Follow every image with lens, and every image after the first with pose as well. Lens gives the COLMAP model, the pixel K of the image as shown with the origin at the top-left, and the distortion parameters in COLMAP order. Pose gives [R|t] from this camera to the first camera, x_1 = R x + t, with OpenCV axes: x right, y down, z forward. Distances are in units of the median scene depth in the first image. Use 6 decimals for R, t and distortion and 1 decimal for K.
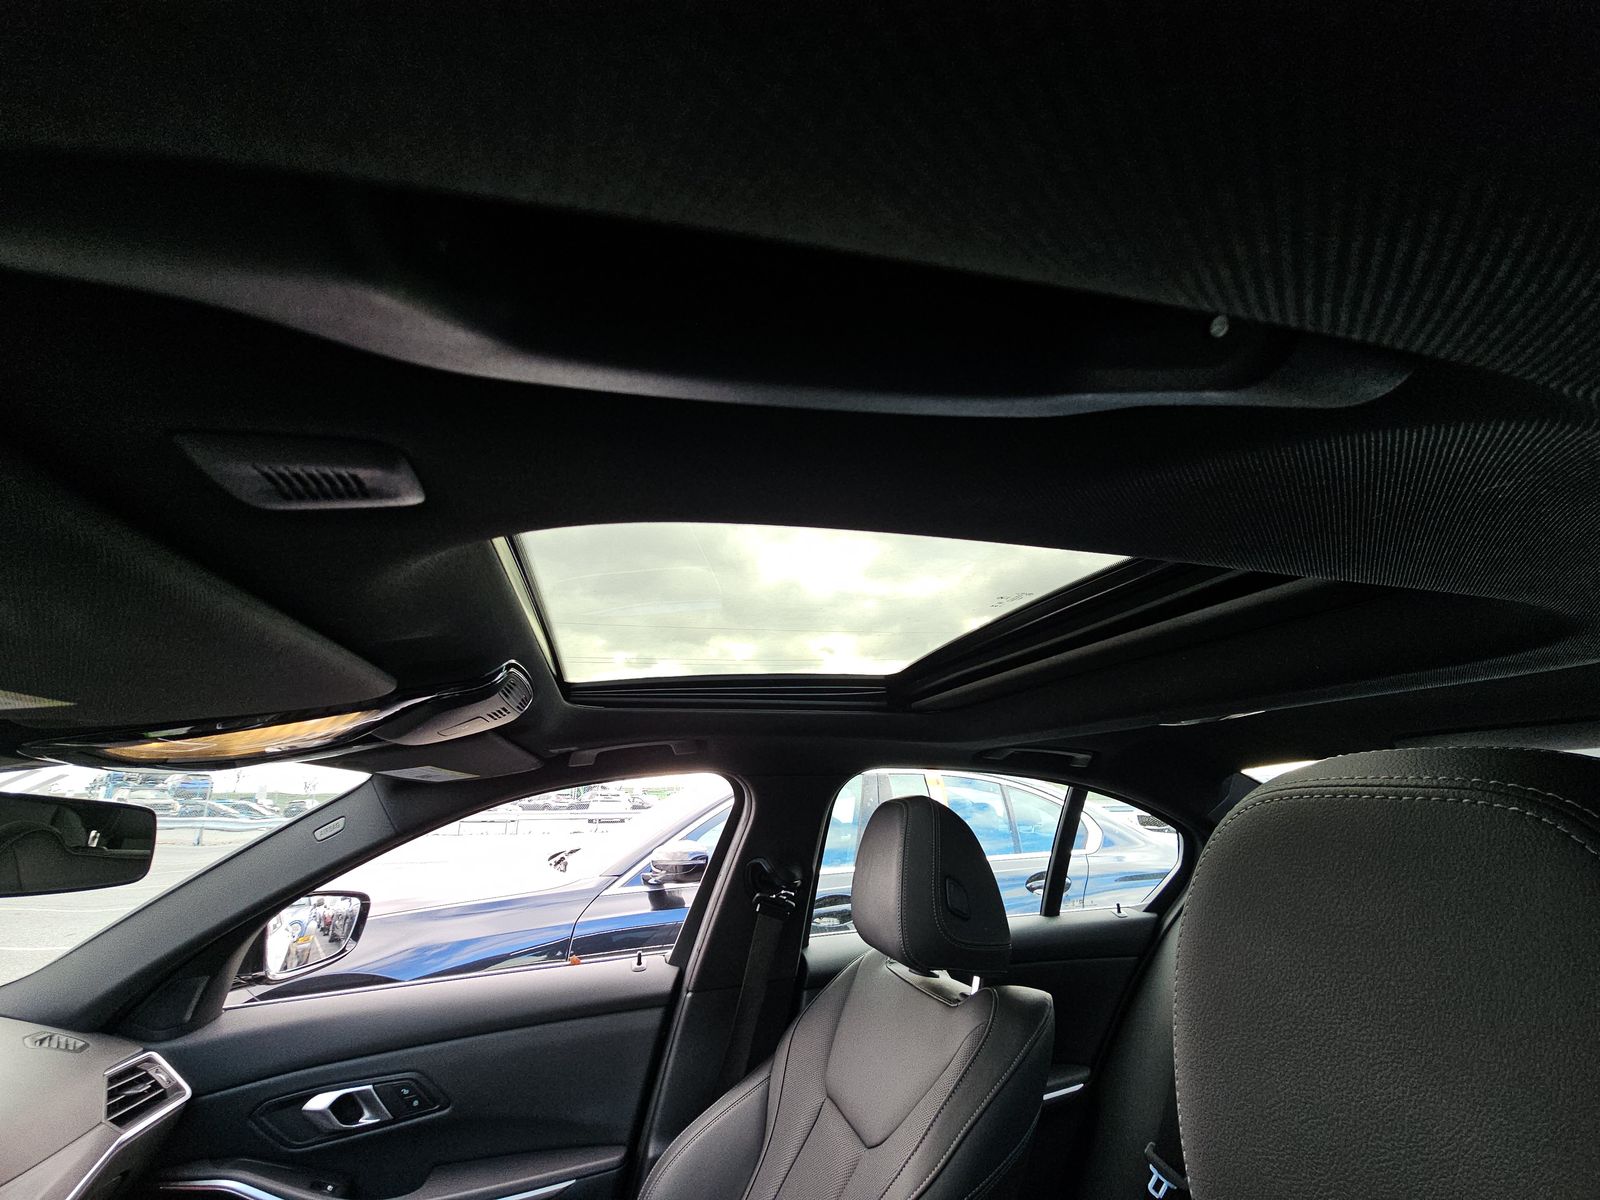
lens RADIAL K [[654.8, 0, 801.7], [0, 654.8, 607.8], [0, 0, 1]] dist [-0.000480, -0.000389]
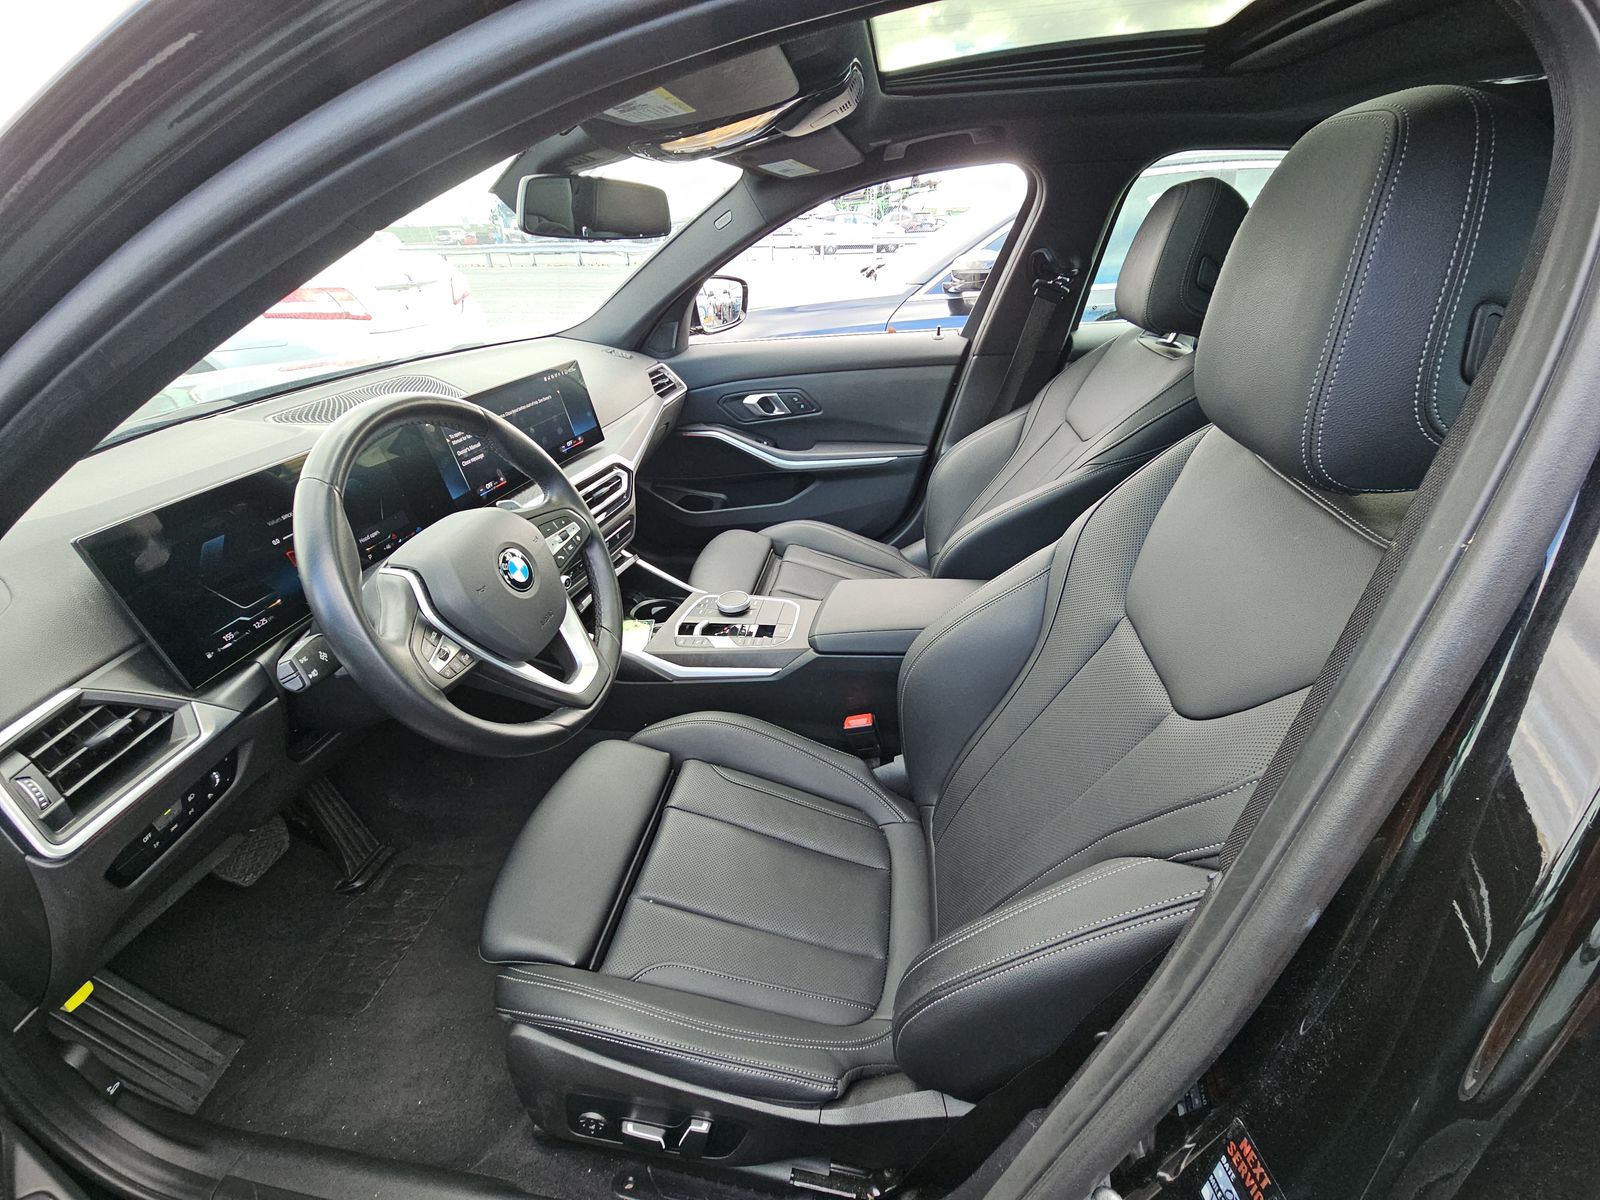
lens RADIAL K [[654.8, 0, 801.7], [0, 654.8, 607.8], [0, 0, 1]] dist [-0.000480, -0.000389]
pose [[0.914081, 0.194322, -0.355943, 0.089961], [0.126829, 0.696702, 0.706060, -0.050811], [0.385190, -0.690540, 0.612196, -0.347473]]
